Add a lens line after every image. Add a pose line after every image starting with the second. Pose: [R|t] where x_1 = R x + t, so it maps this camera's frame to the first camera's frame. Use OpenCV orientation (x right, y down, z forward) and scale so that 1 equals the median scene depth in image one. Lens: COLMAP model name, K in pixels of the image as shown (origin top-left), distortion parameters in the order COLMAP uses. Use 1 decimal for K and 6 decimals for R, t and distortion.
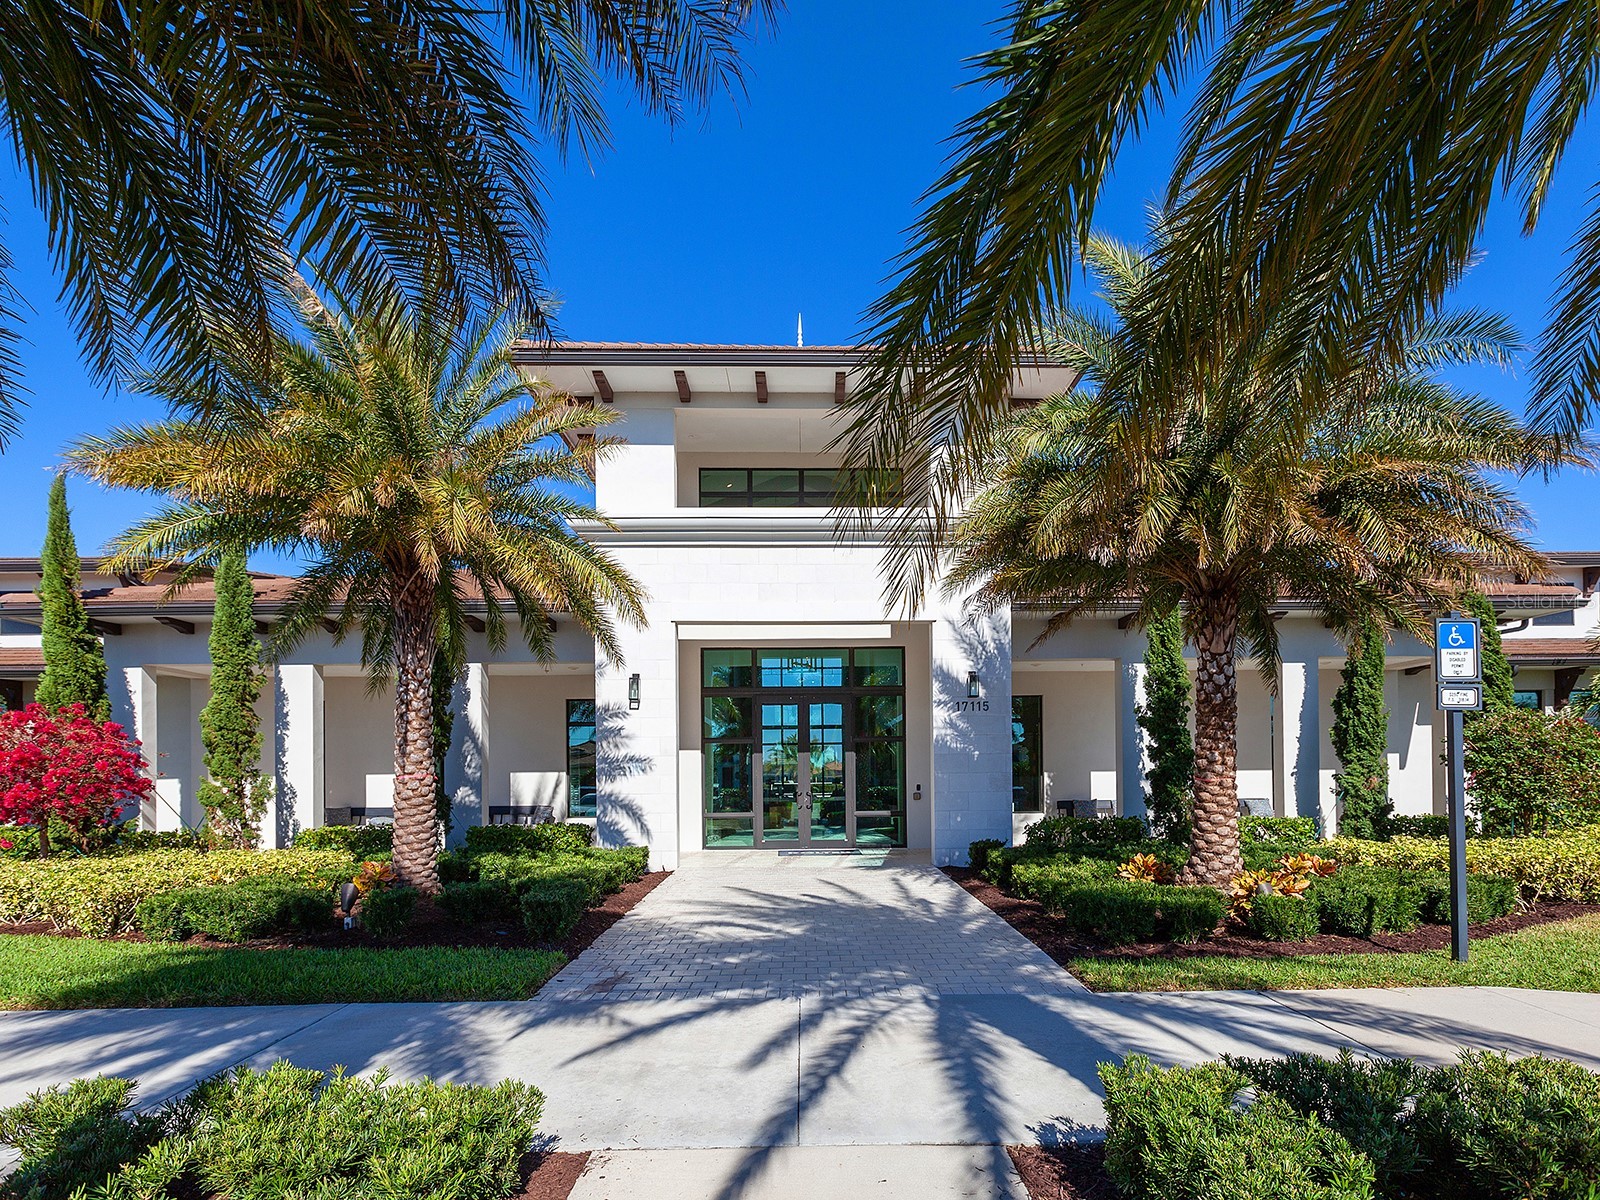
lens RADIAL K [[810.8, 0, 800.0], [0, 810.8, 600.0], [0, 0, 1]] dist [-0.000732, -0.000462]
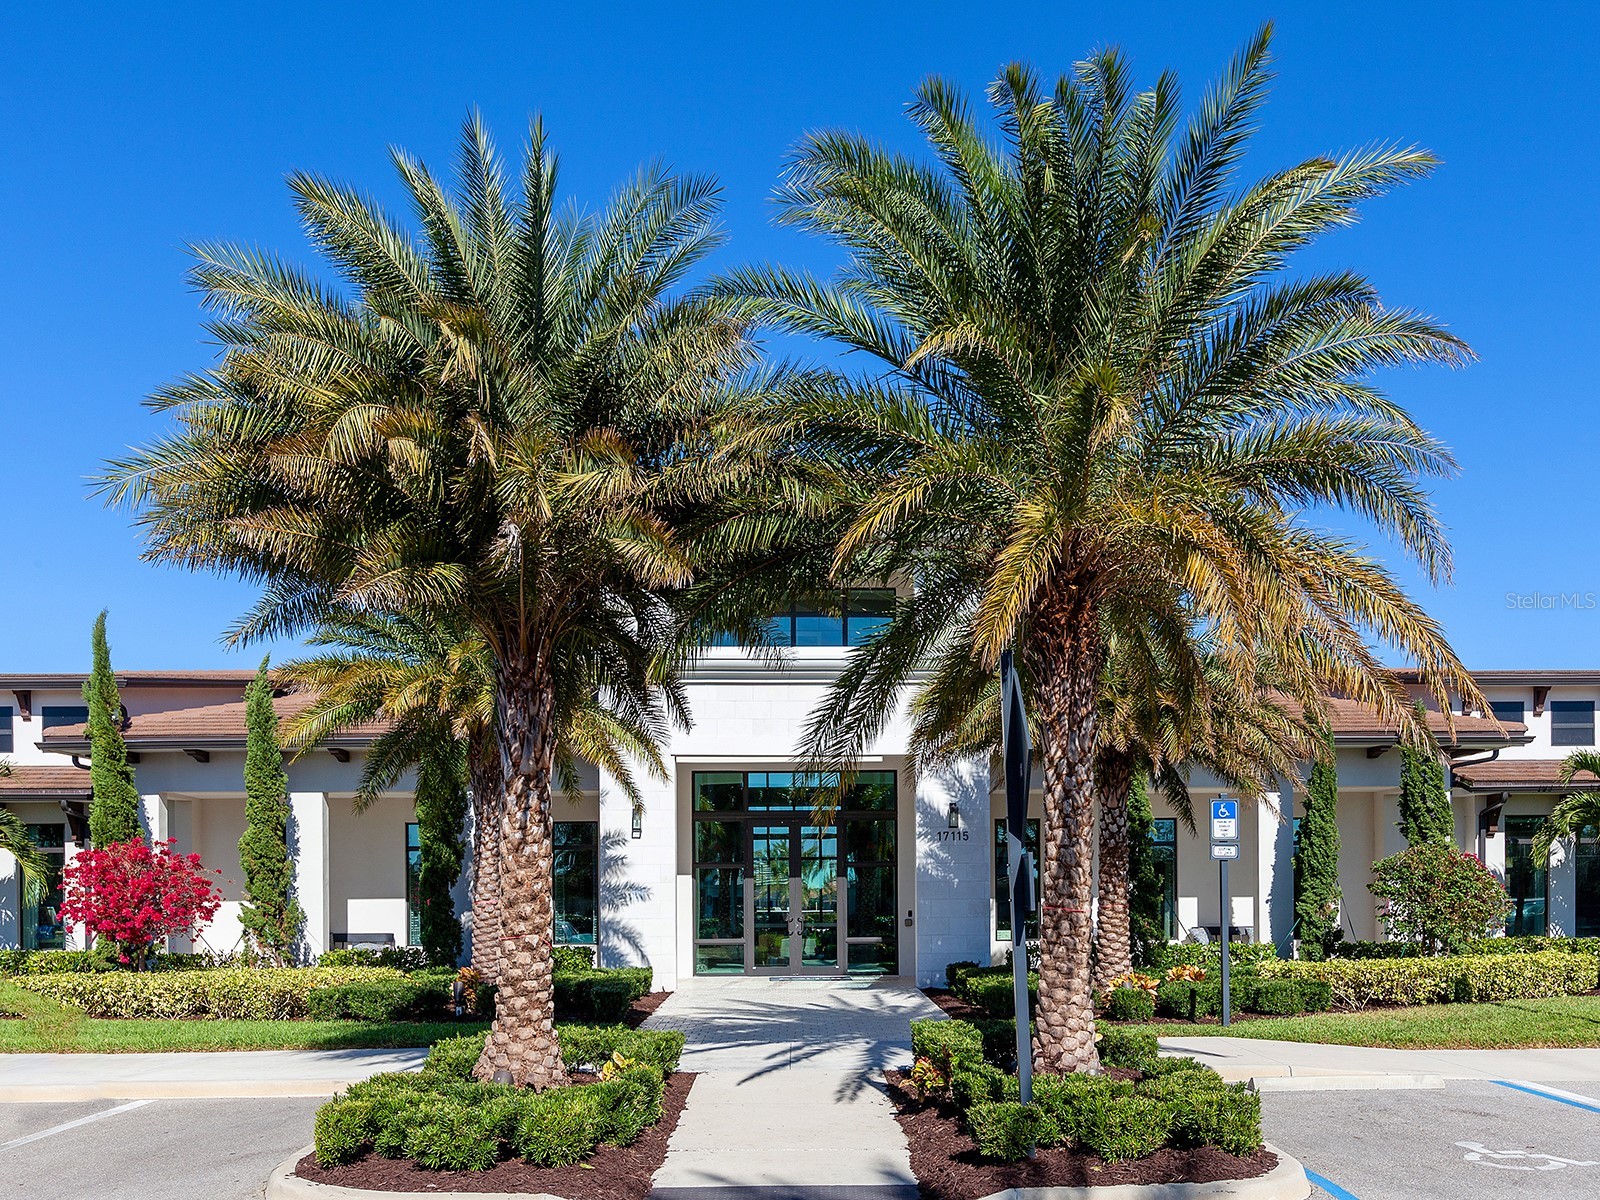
lens RADIAL K [[1111.5, 0, 800.0], [0, 1111.5, 600.0], [0, 0, 1]] dist [0.000579, -0.000032]
pose [[0.999960, 0.004650, 0.007652, -0.001254], [-0.004254, 0.998693, -0.050940, -0.105488], [-0.007879, 0.050905, 0.998672, -0.481699]]
